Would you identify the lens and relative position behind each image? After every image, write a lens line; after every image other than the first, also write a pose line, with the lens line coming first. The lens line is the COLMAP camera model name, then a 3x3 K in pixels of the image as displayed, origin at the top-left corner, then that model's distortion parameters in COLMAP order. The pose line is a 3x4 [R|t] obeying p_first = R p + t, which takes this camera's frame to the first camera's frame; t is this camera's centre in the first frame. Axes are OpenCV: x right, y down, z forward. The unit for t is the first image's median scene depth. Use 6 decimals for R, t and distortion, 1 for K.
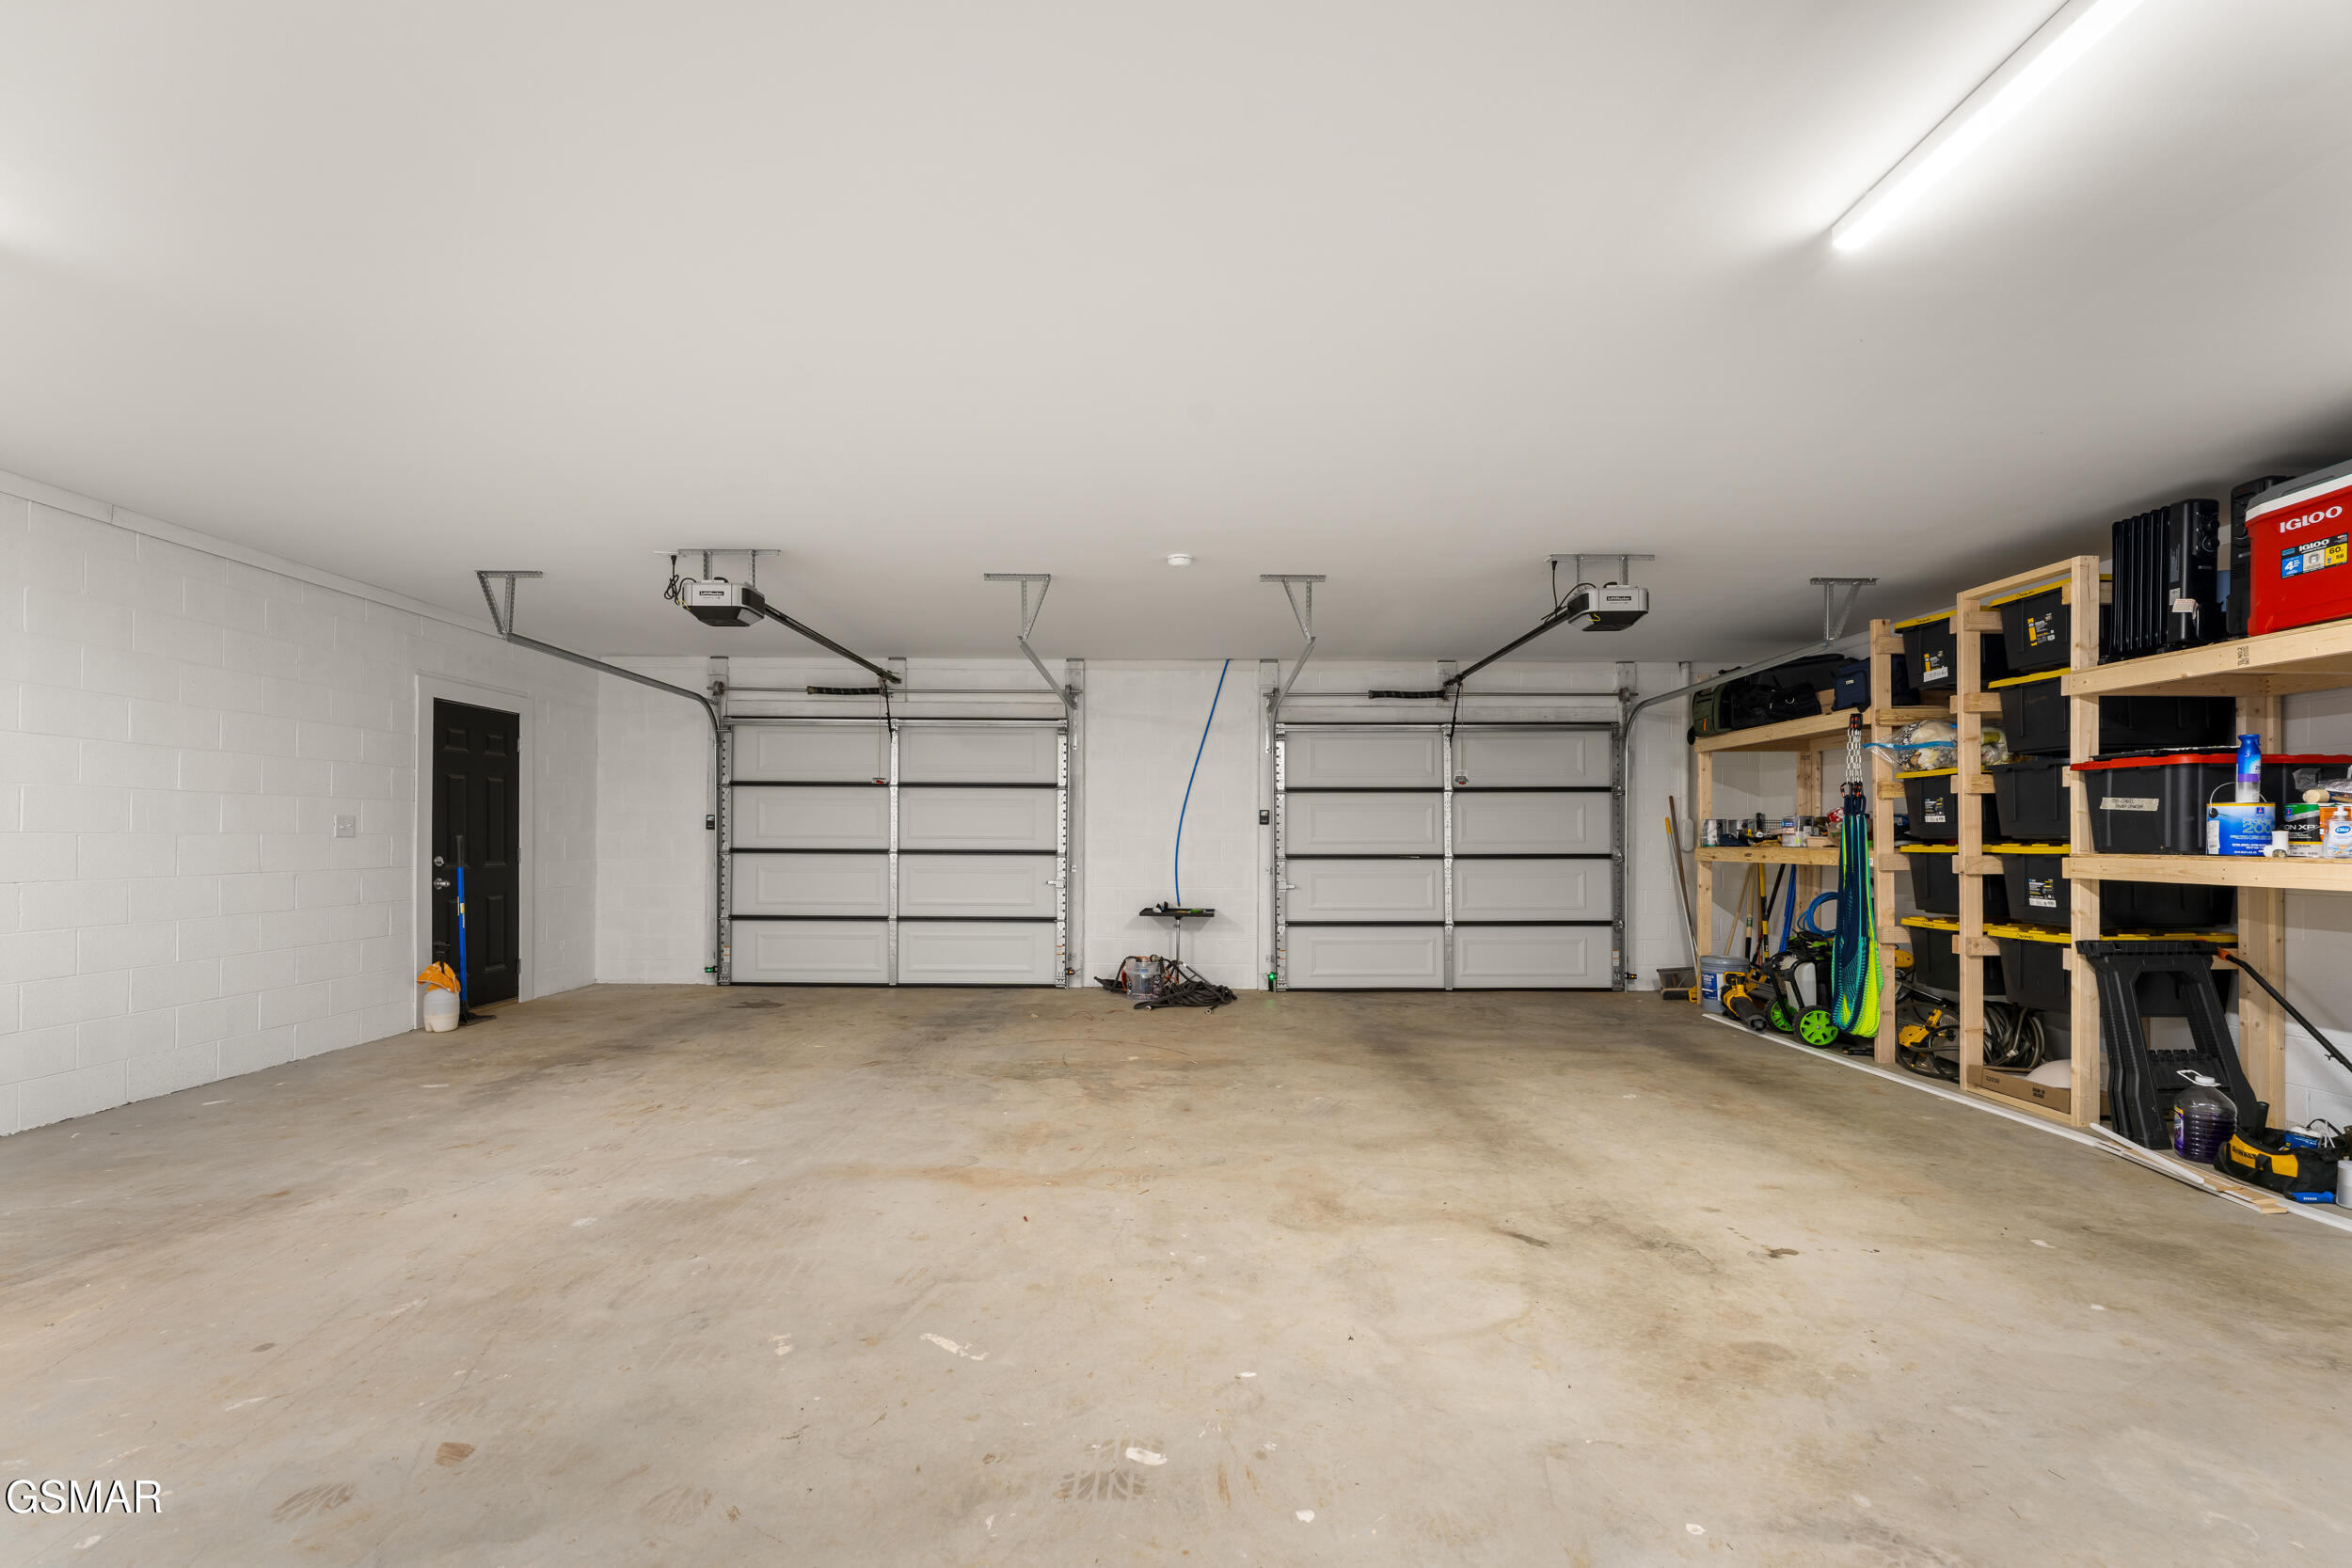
lens RADIAL K [[961.5, 0, 1176.7], [0, 961.5, 835.7], [0, 0, 1]] dist [-0.001693, -0.000177]
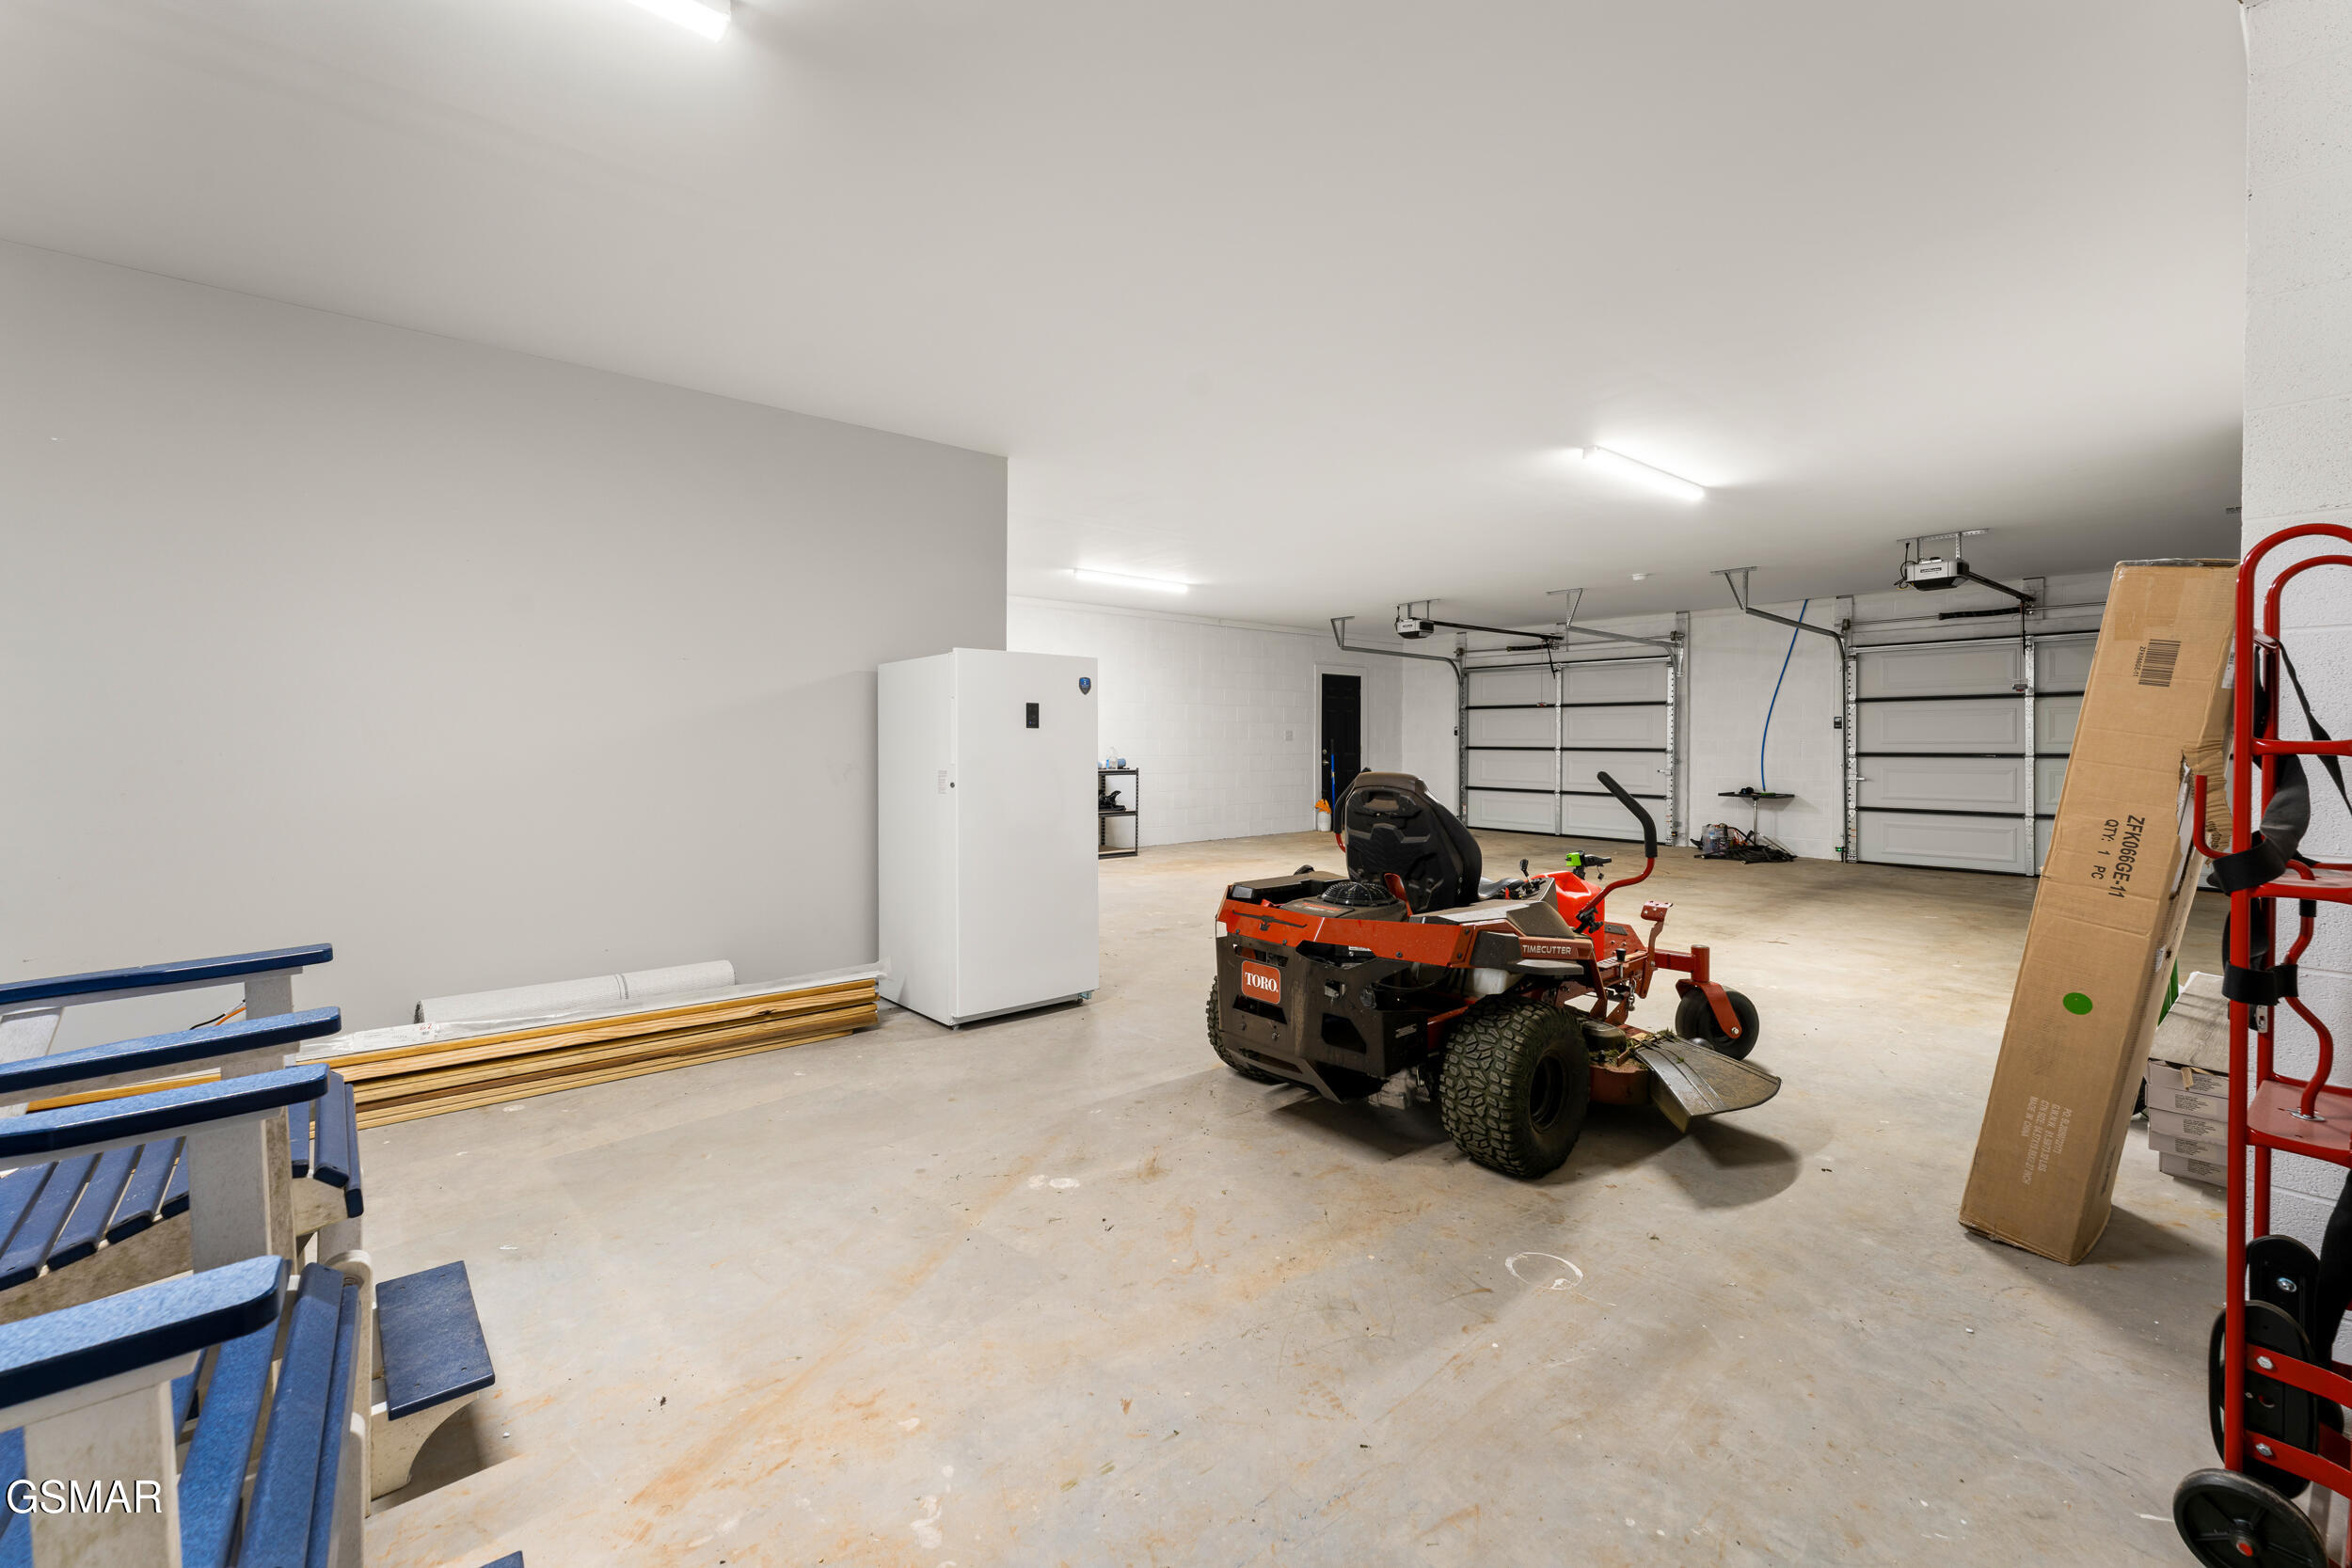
lens RADIAL K [[963.4, 0, 1190.1], [0, 963.4, 736.8], [0, 0, 1]] dist [-0.000092, 0.000065]
pose [[0.646954, -0.004974, -0.762513, 0.506573], [0.004077, 0.999987, -0.003063, -0.000575], [0.762518, -0.001127, 0.646966, -0.457916]]
